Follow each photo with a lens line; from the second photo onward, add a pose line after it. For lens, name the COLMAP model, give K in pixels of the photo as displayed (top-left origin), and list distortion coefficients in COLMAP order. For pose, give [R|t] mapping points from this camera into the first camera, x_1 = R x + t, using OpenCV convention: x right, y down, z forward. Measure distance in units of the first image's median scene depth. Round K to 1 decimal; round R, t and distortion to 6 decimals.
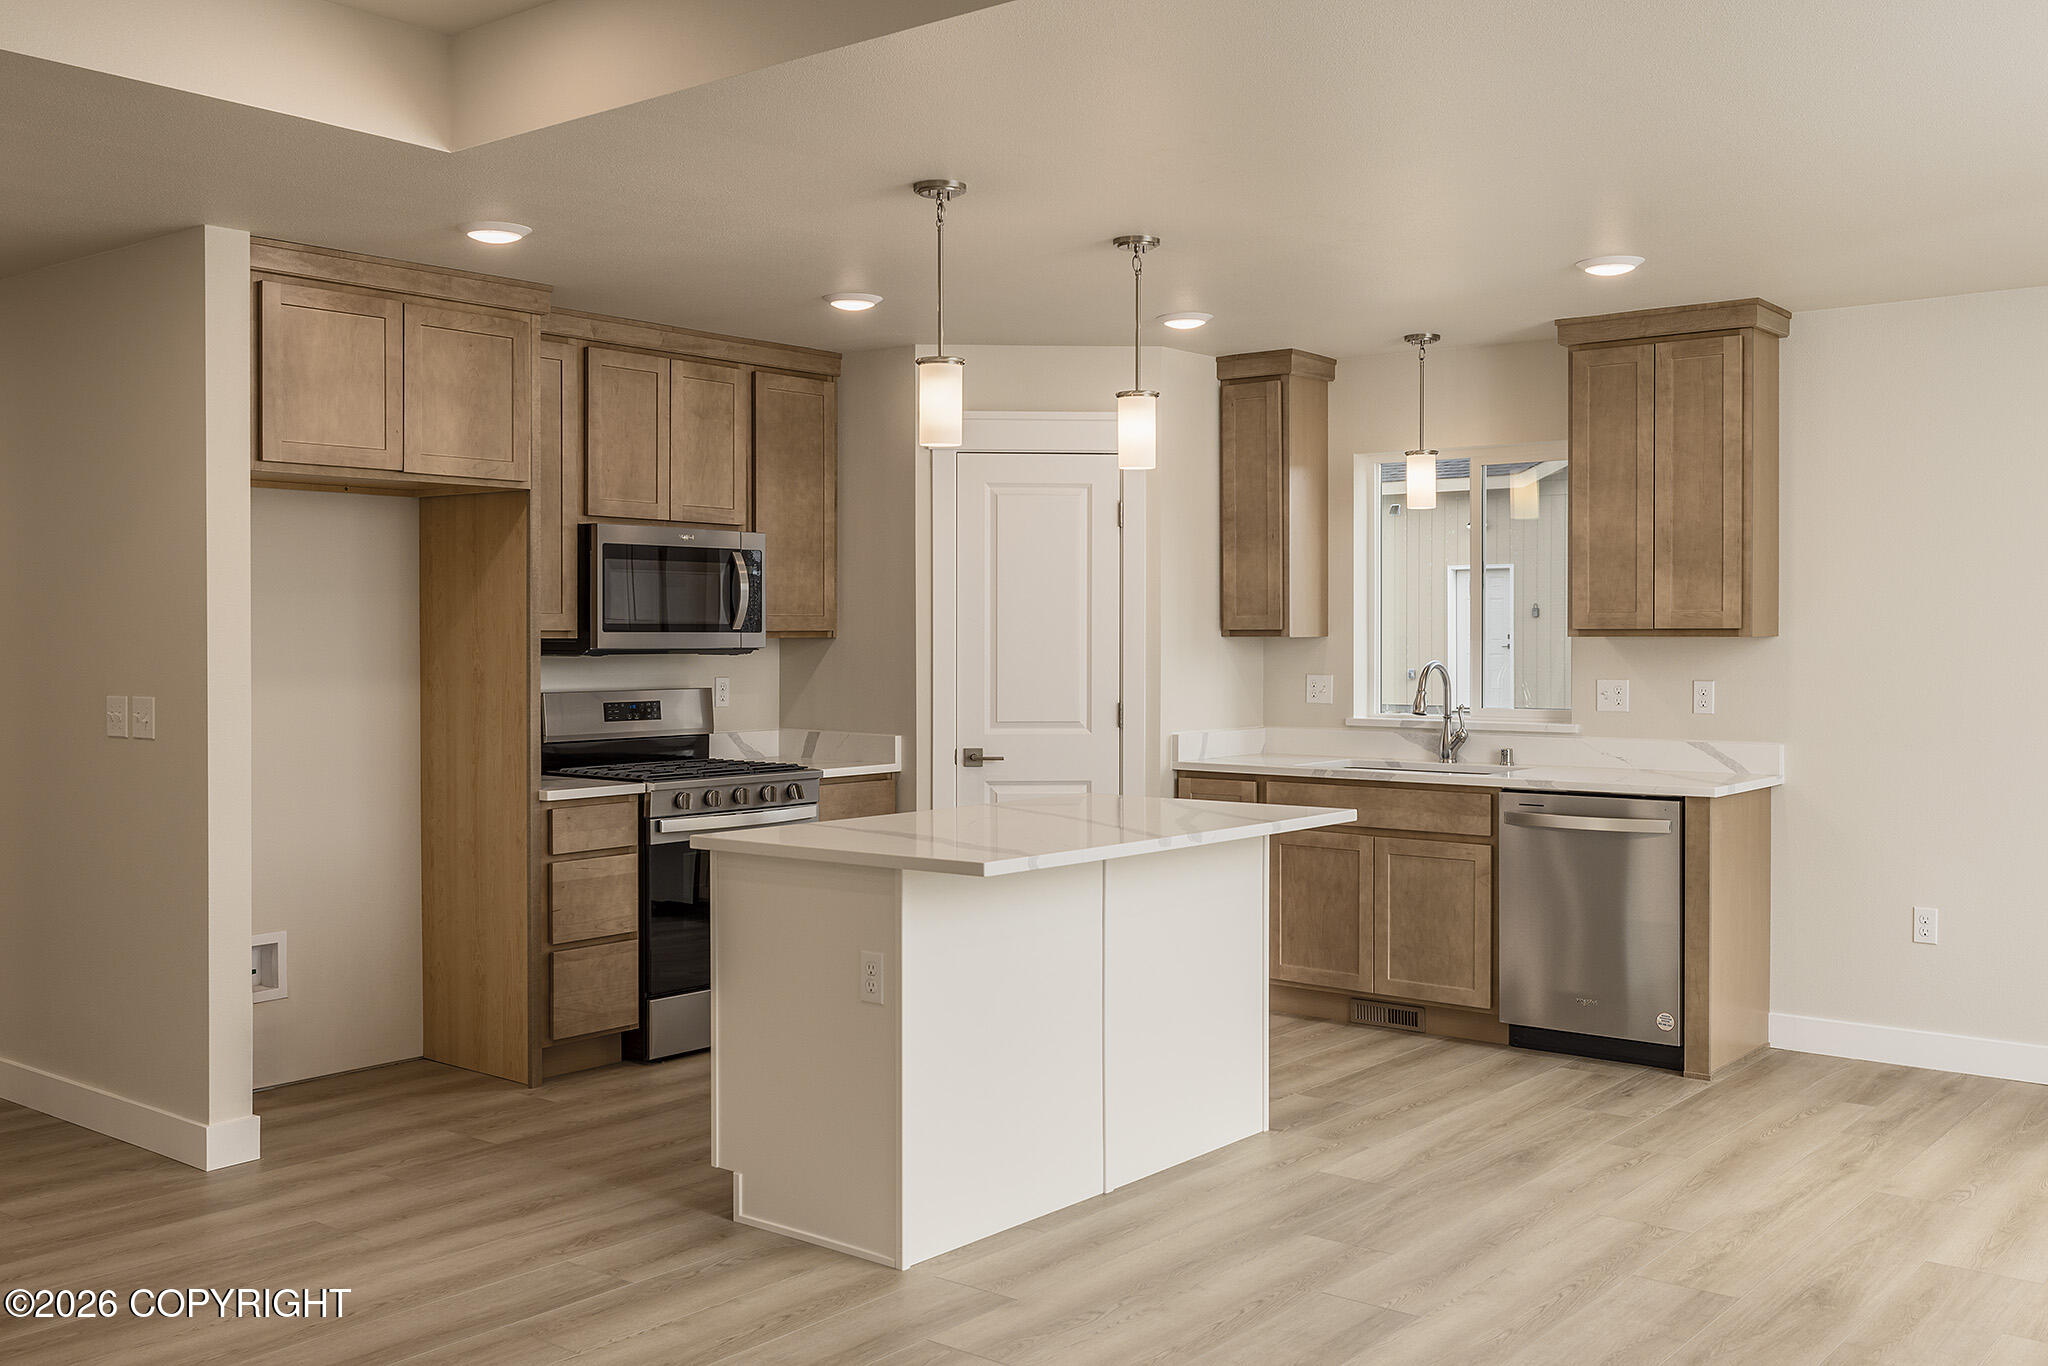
lens RADIAL K [[1905.3, 0, 984.7], [0, 1905.3, 657.1], [0, 0, 1]] dist [-0.001995, 0.000000]
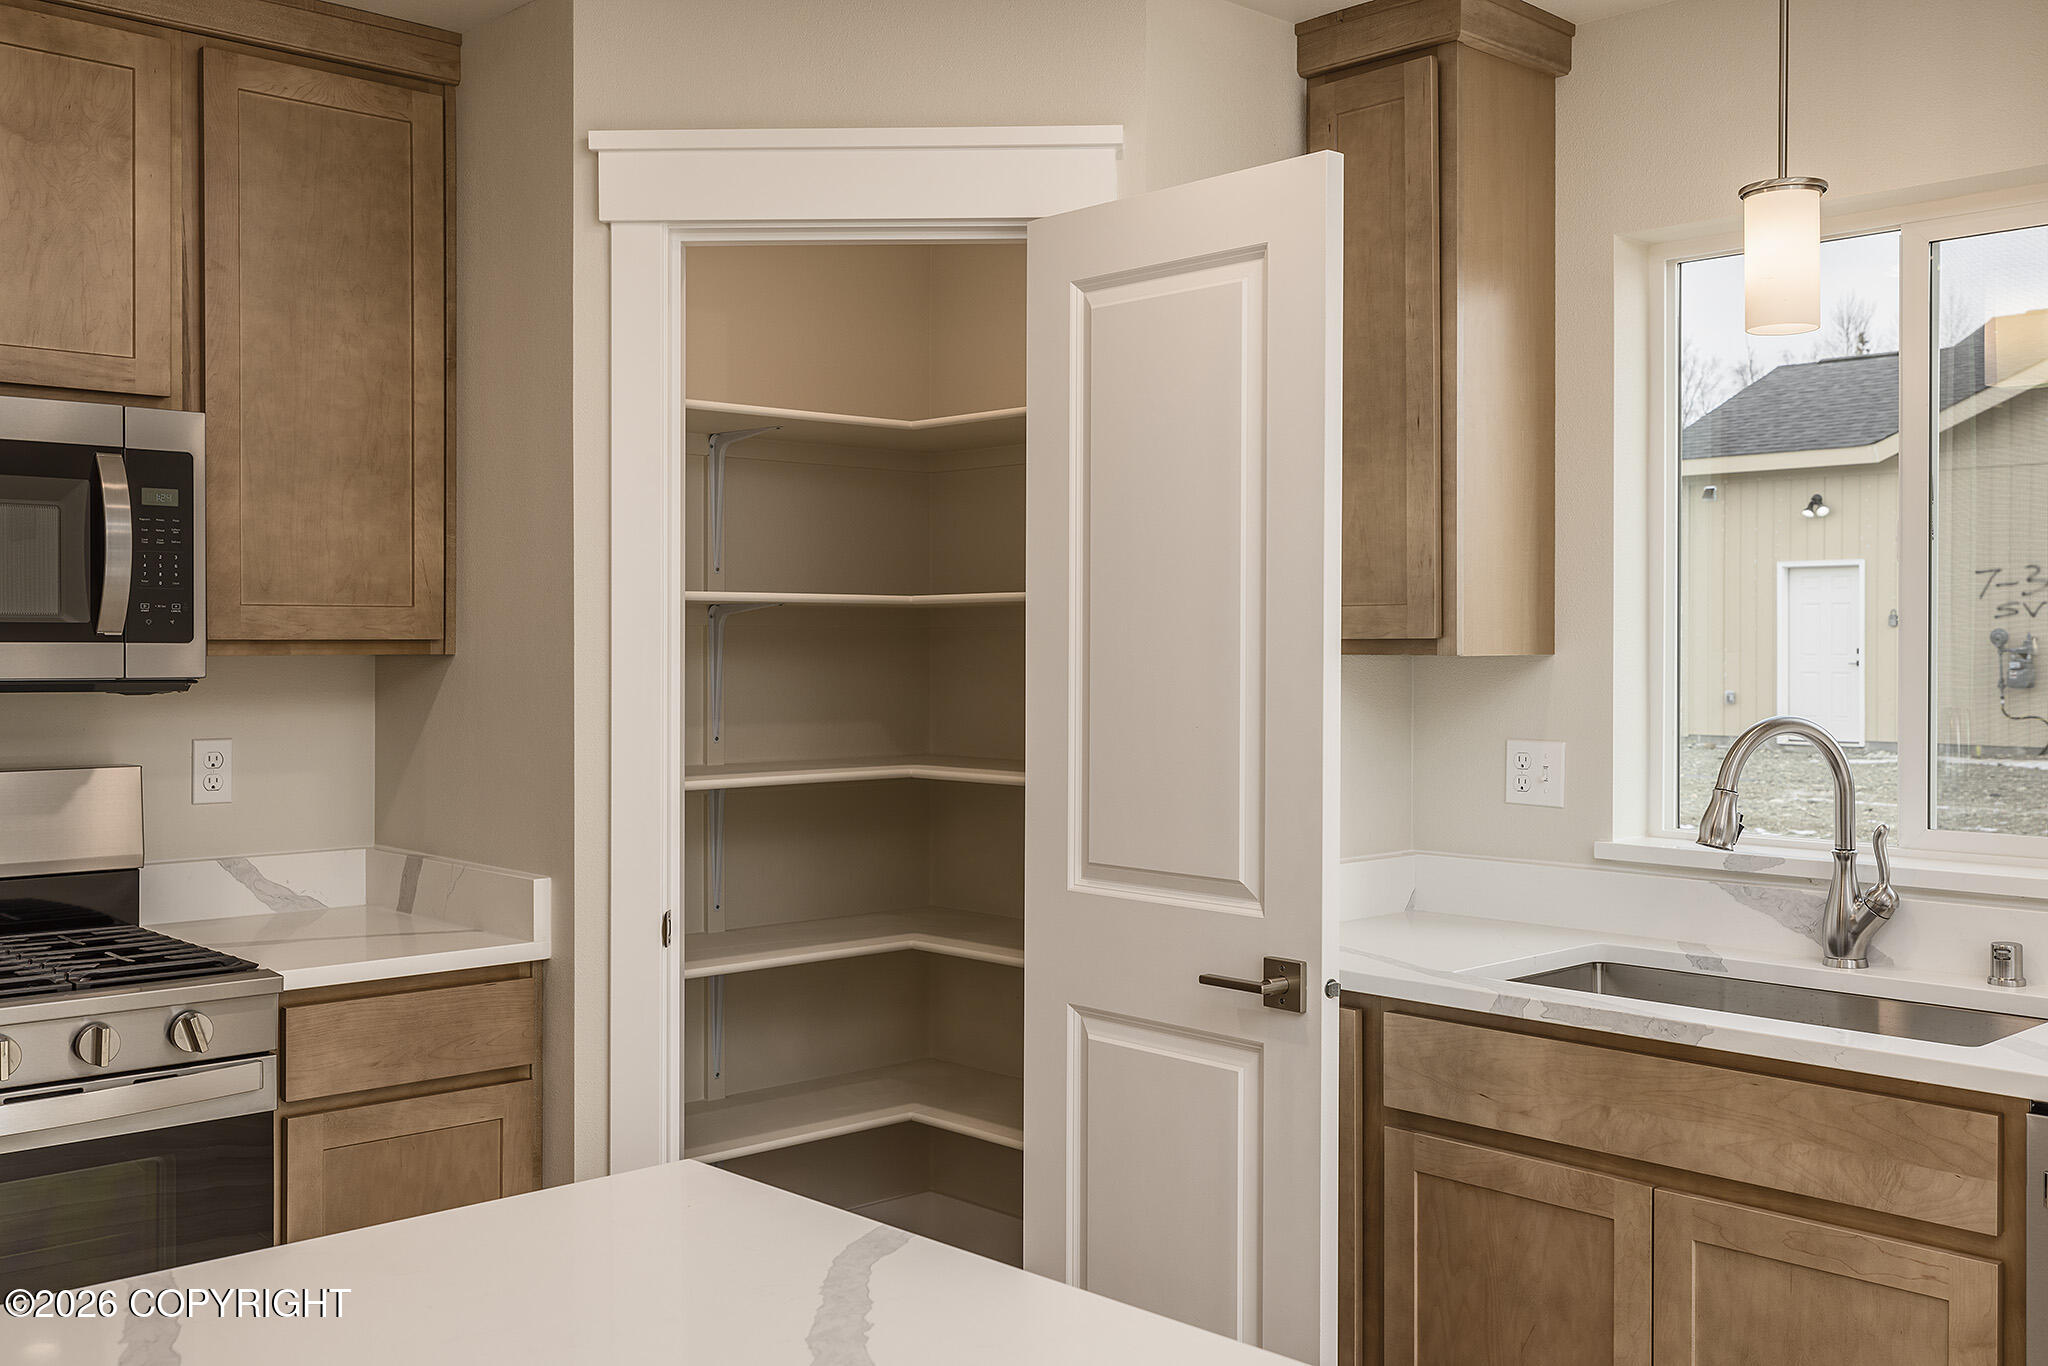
lens RADIAL K [[1972.0, 0, 1021.5], [0, 1972.0, 667.0], [0, 0, 1]] dist [0.005500, 0.000000]
pose [[0.992443, 0.003187, -0.122663, 0.134291], [-0.003368, 0.999994, -0.001267, -0.008154], [0.122658, 0.001671, 0.992448, 0.626508]]
